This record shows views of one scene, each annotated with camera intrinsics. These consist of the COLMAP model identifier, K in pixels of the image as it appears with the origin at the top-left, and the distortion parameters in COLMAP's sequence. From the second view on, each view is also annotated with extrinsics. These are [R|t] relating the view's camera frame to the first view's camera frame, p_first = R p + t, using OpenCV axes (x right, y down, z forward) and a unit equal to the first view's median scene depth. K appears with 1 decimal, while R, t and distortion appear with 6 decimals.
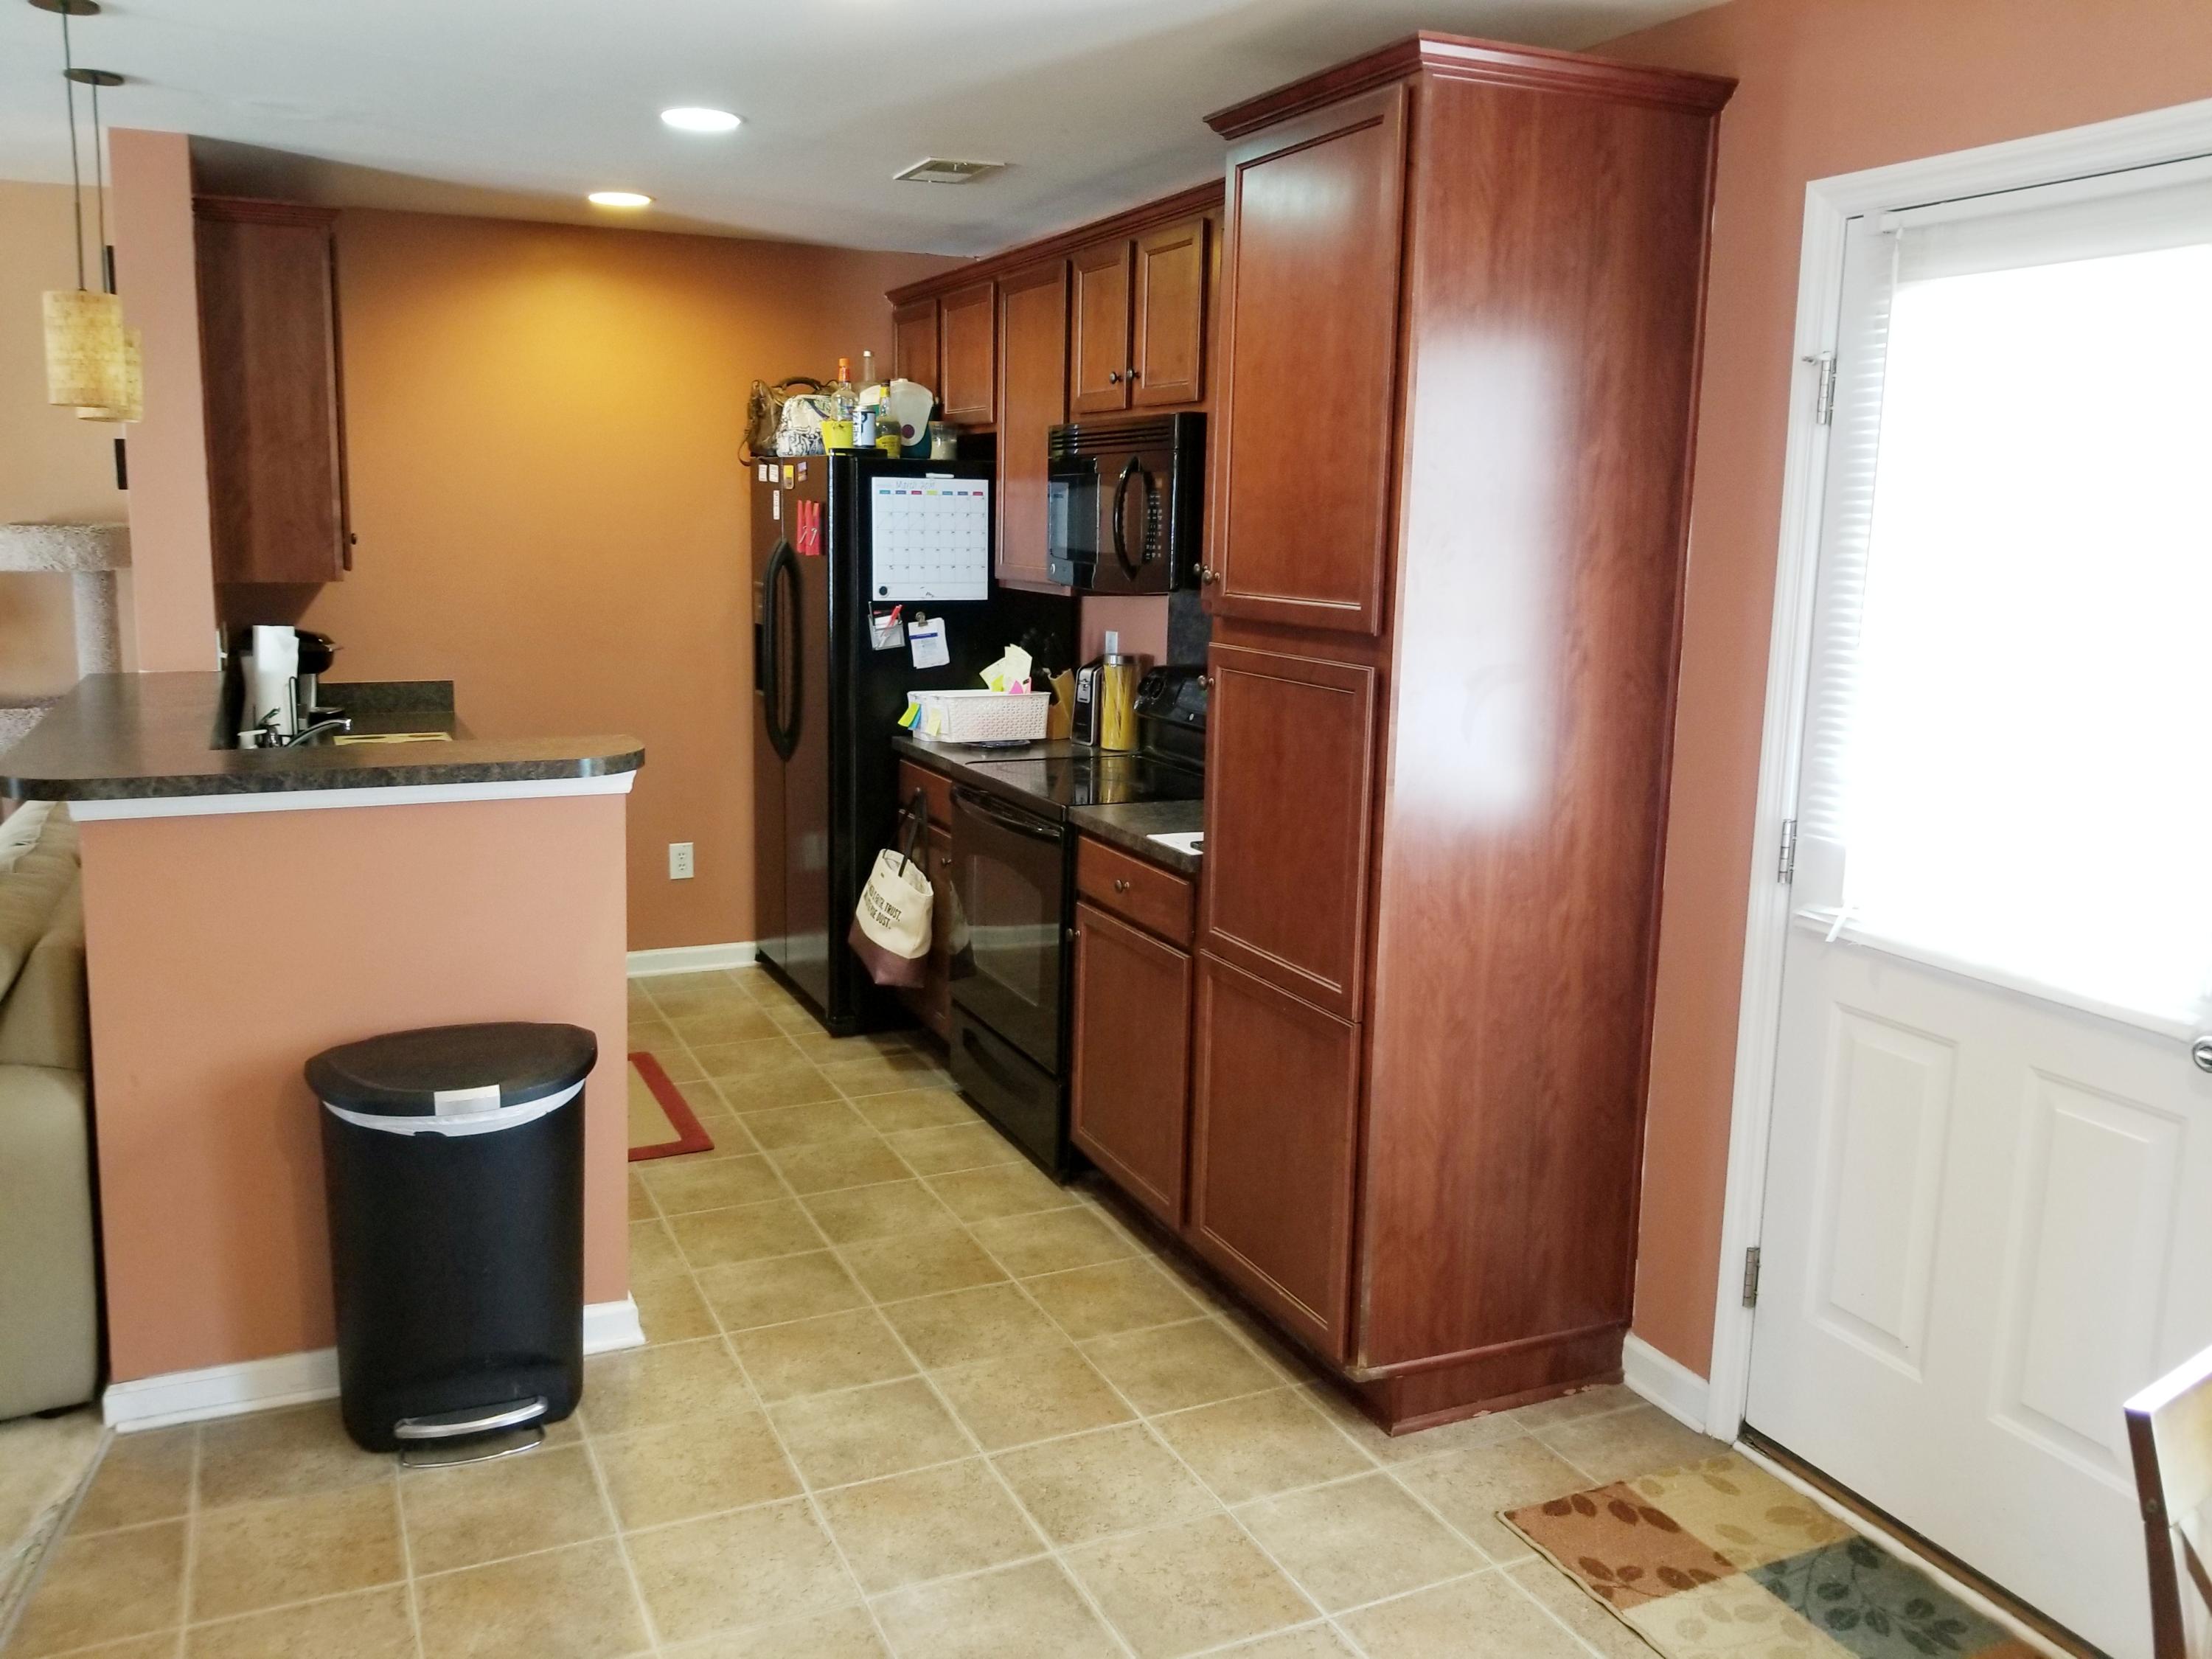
lens RADIAL K [[1737.6, 0, 1096.7], [0, 1737.6, 809.2], [0, 0, 1]] dist [0.066433, -0.114388]
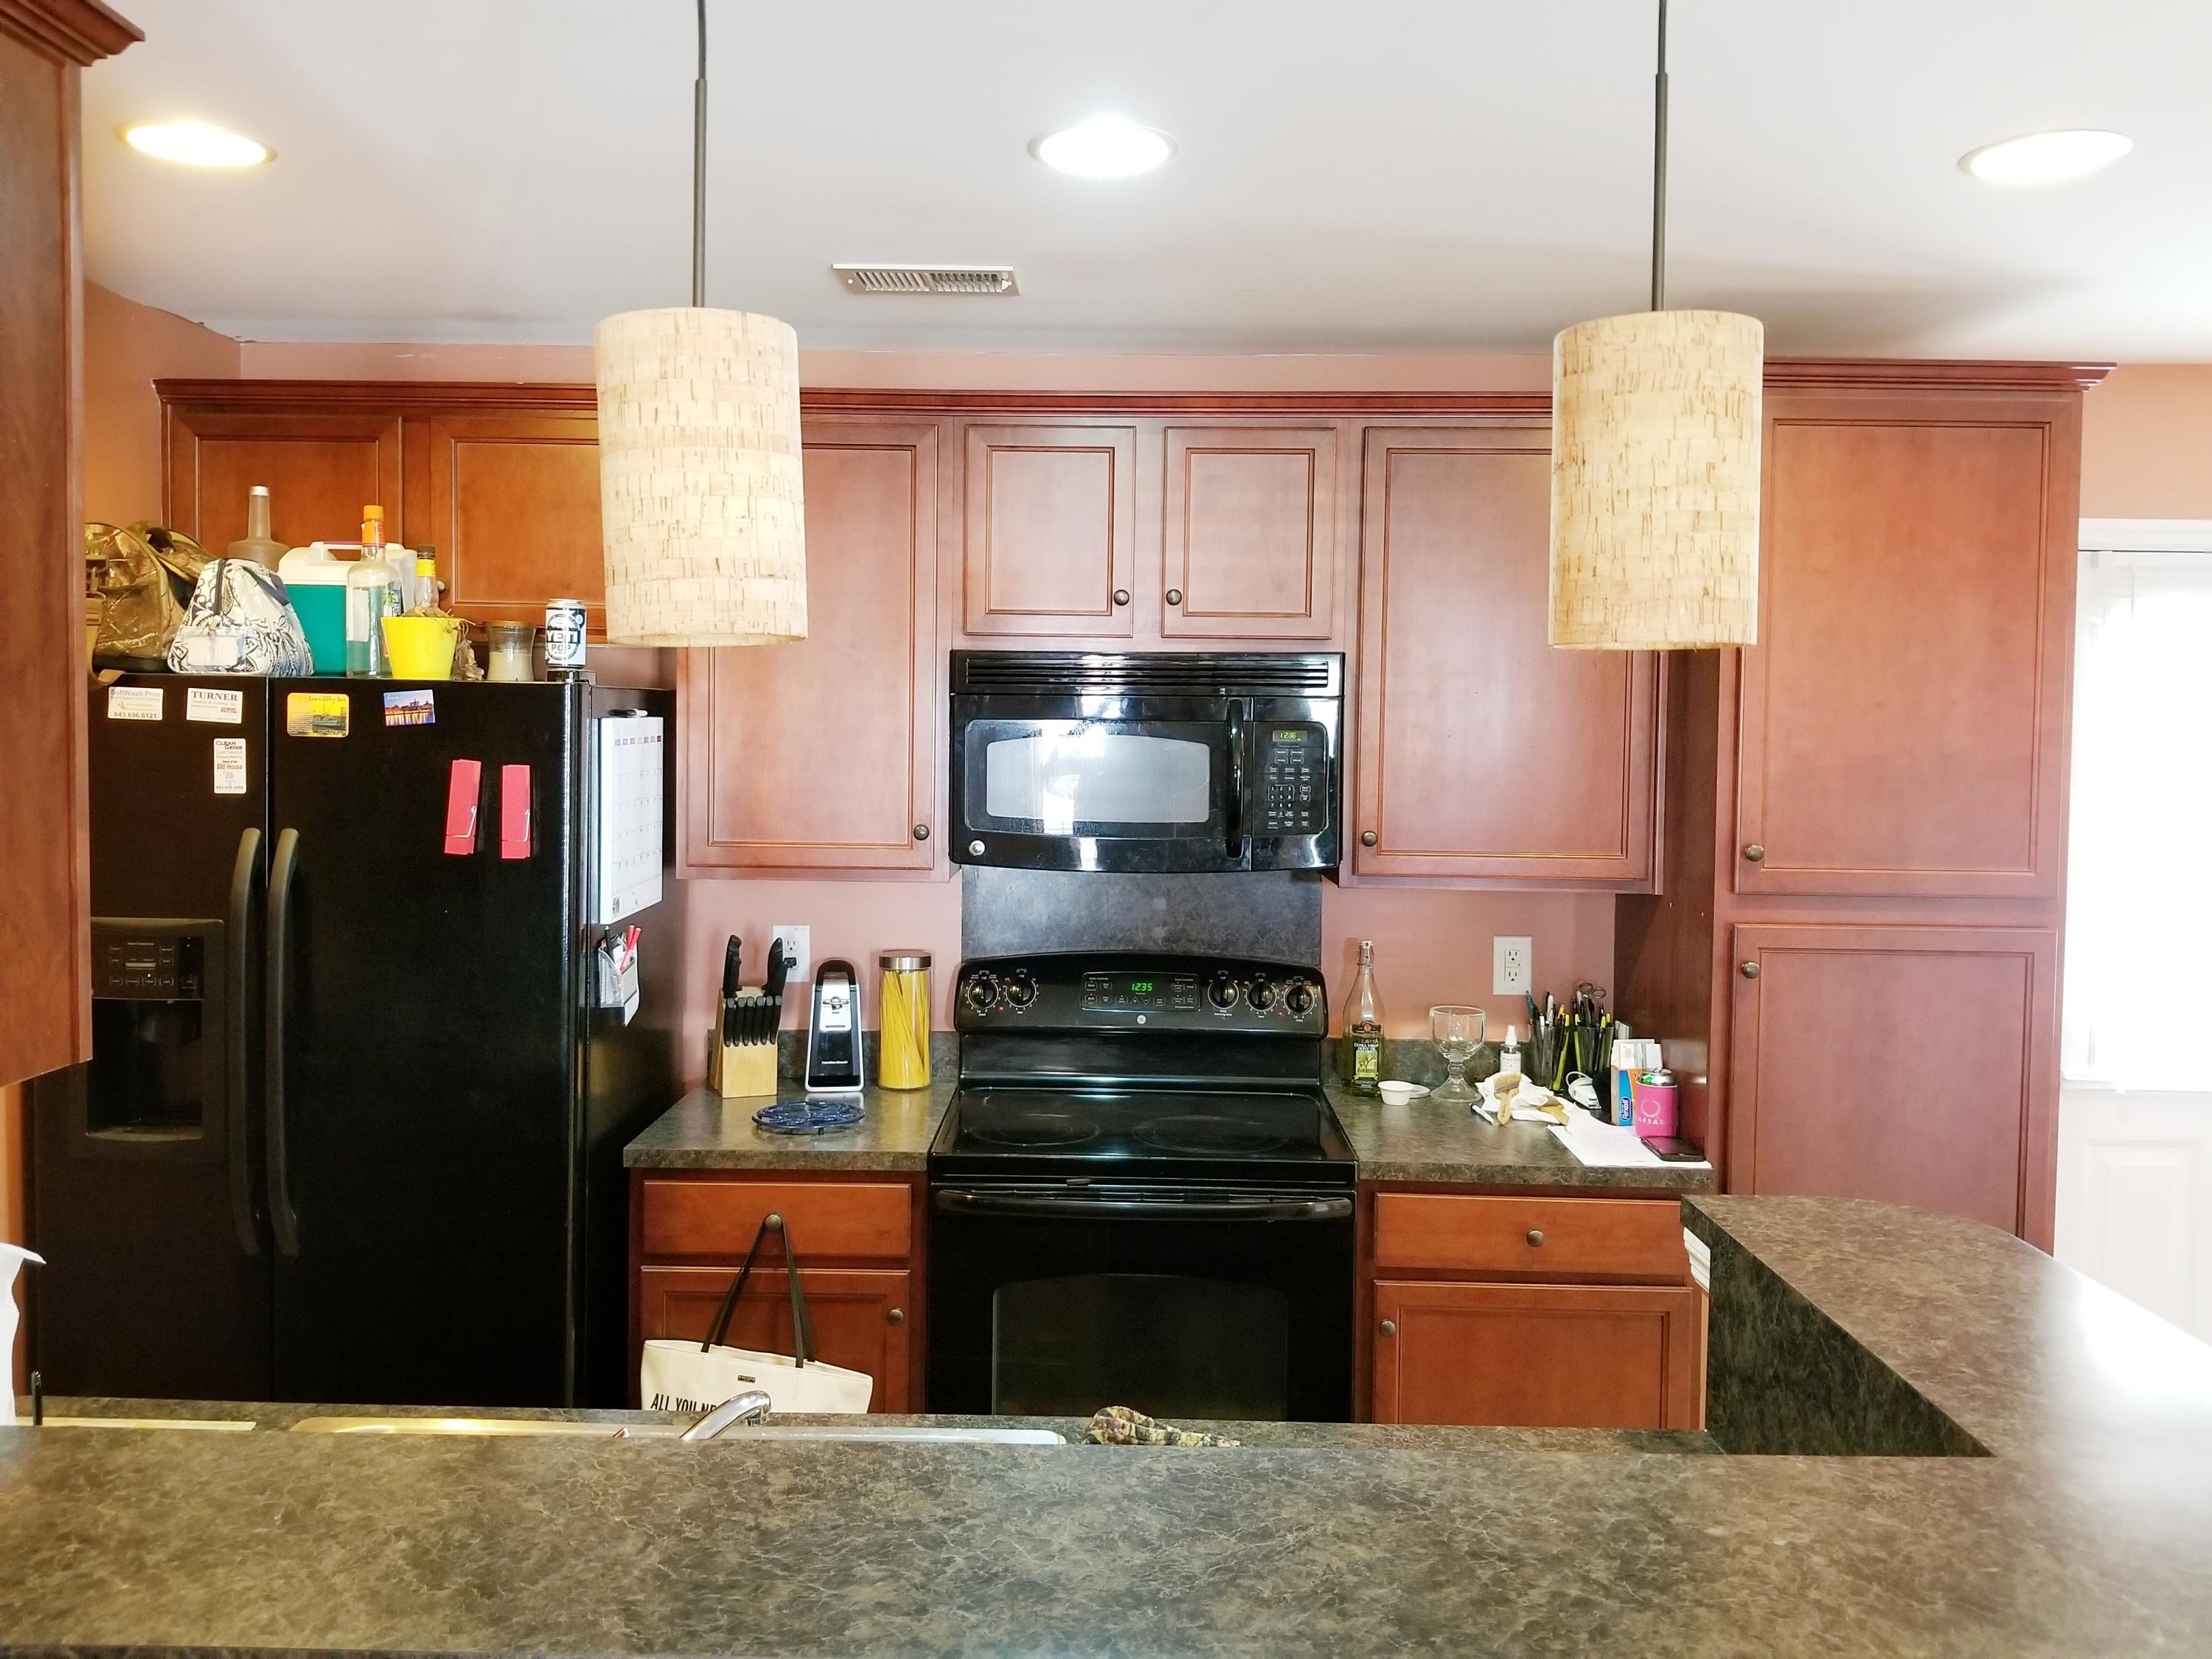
lens RADIAL K [[1737.6, 0, 1088.2], [0, 1737.6, 782.9], [0, 0, 1]] dist [0.066433, -0.114388]
pose [[0.427098, -0.048221, 0.902919, -0.593045], [0.146820, 0.989023, -0.016629, -0.134253], [-0.892206, 0.139669, 0.429489, 0.598337]]
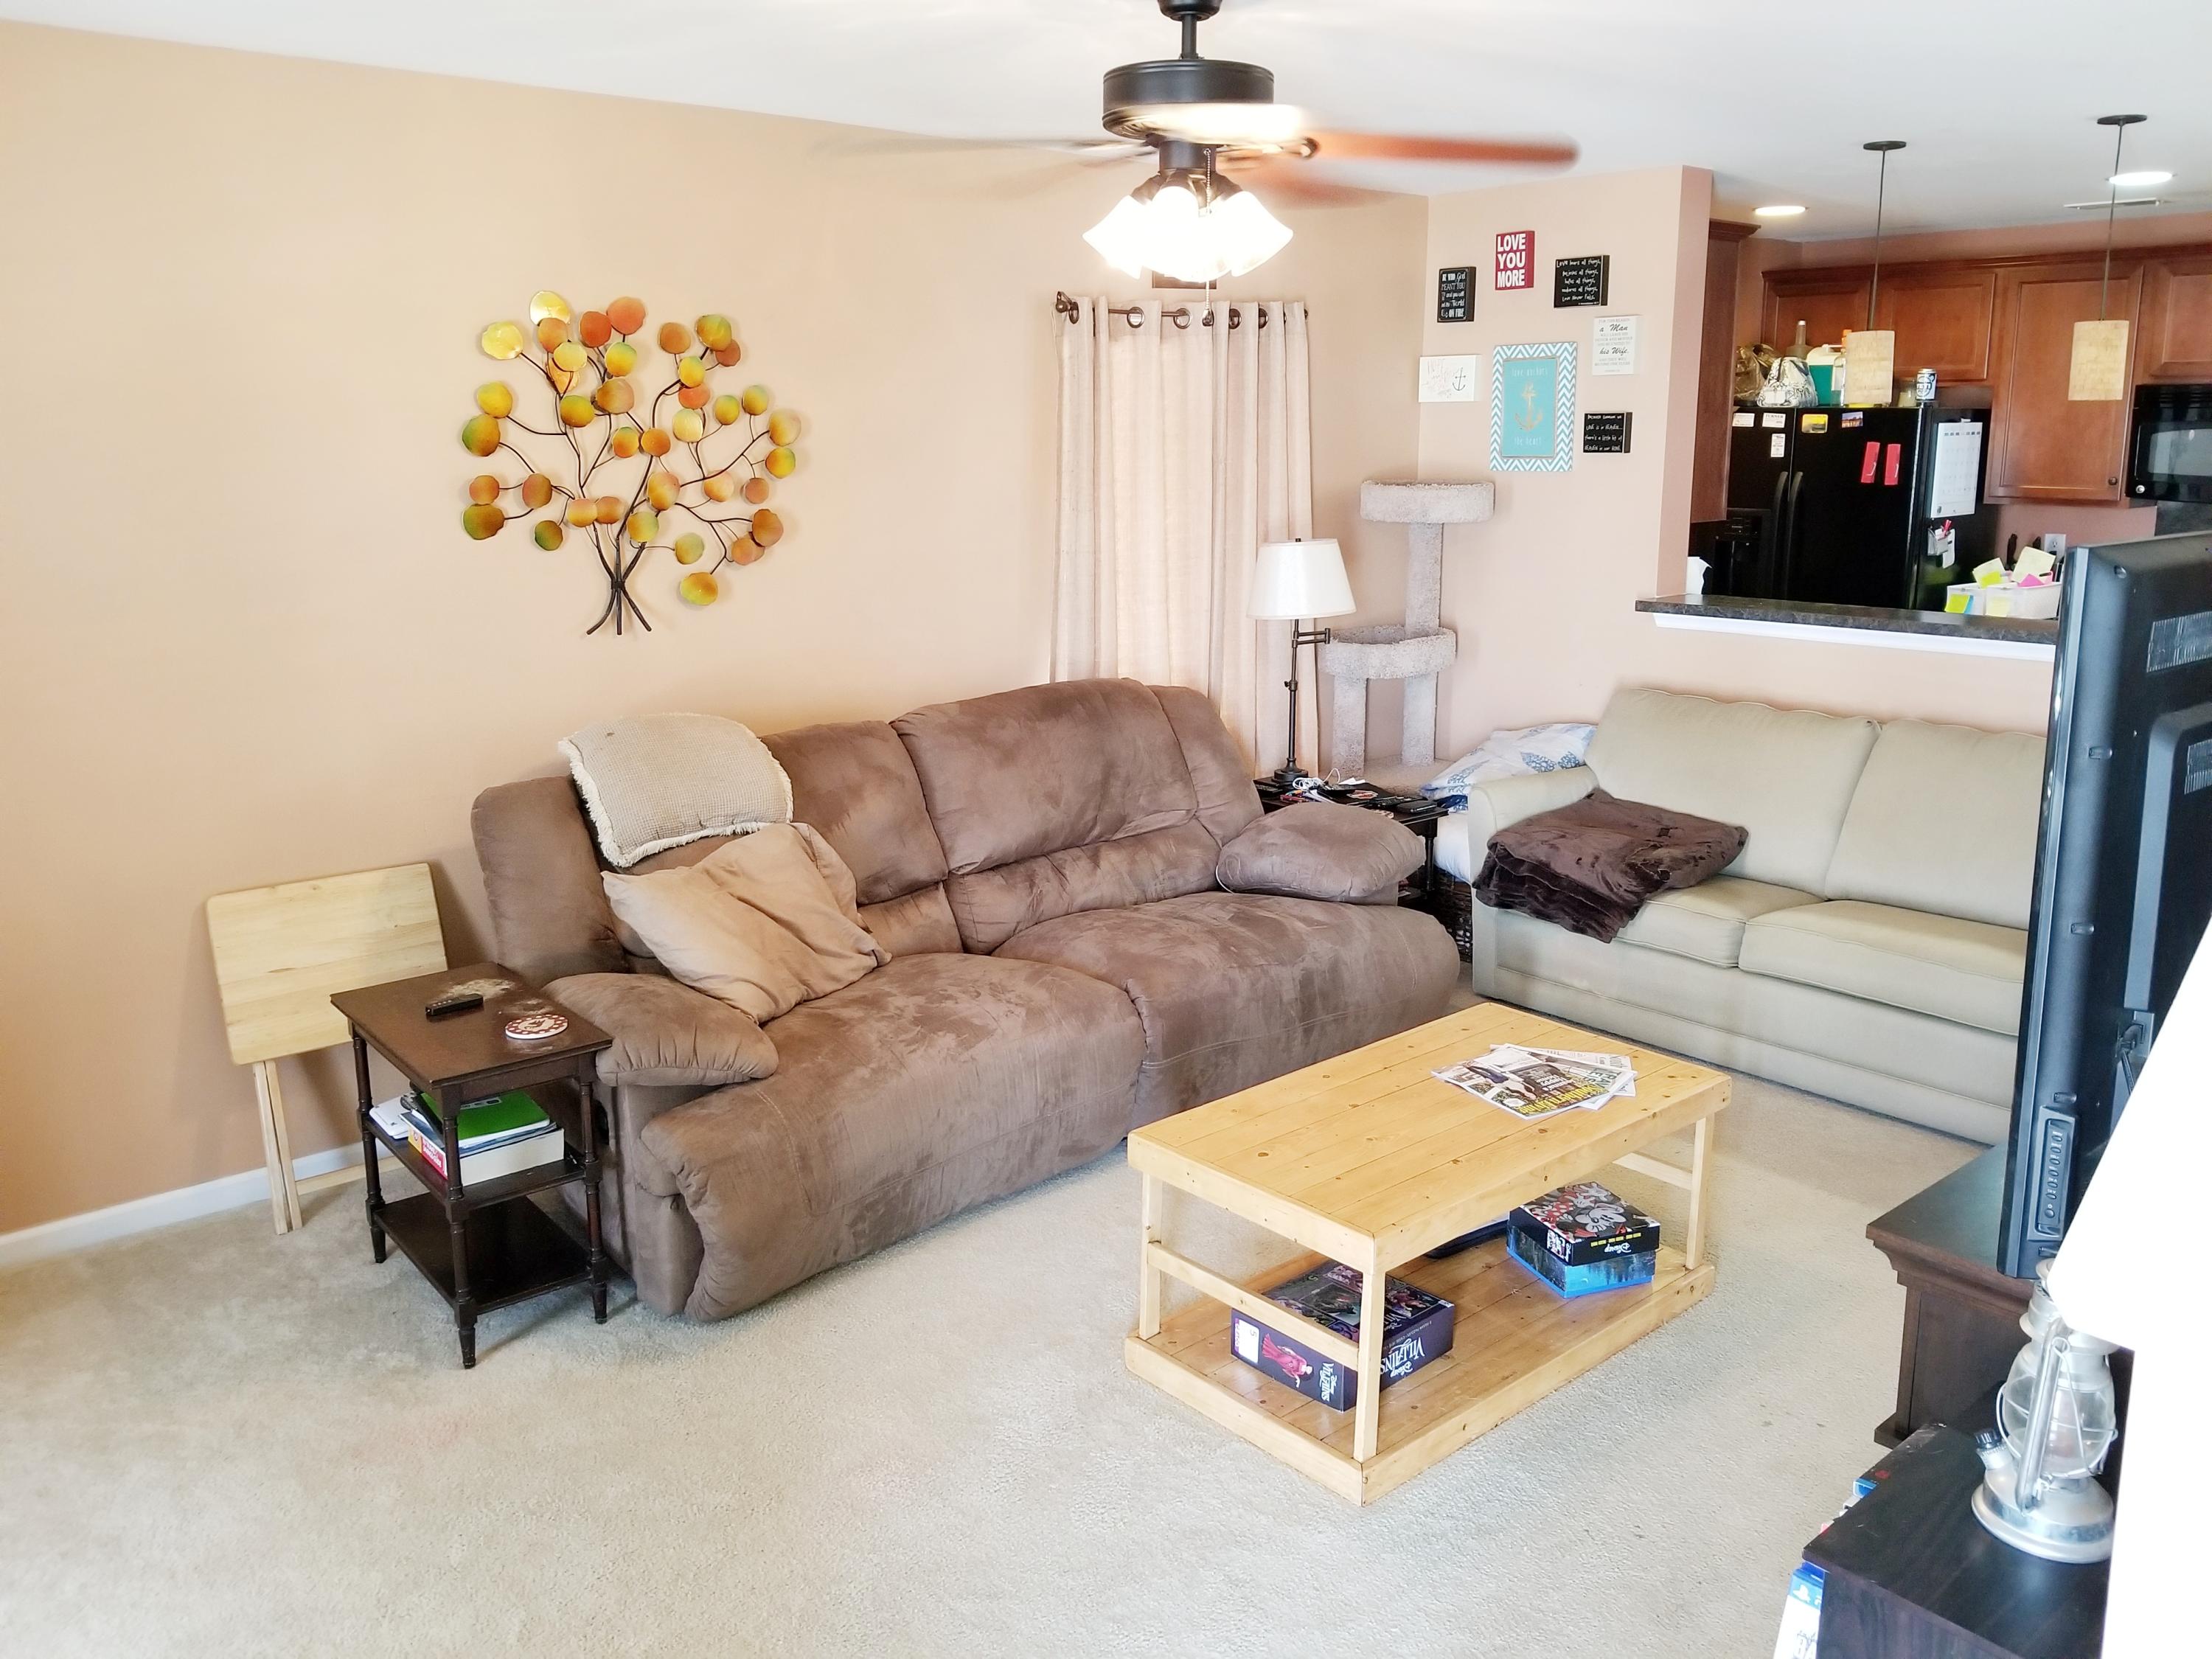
lens RADIAL K [[1737.6, 0, 1131.6], [0, 1737.6, 781.5], [0, 0, 1]] dist [0.066433, -0.114388]
pose [[0.951253, -0.079820, 0.297903, -1.112920], [0.069777, 0.996582, 0.044216, -0.023091], [-0.300414, -0.021274, 0.953572, -0.076301]]
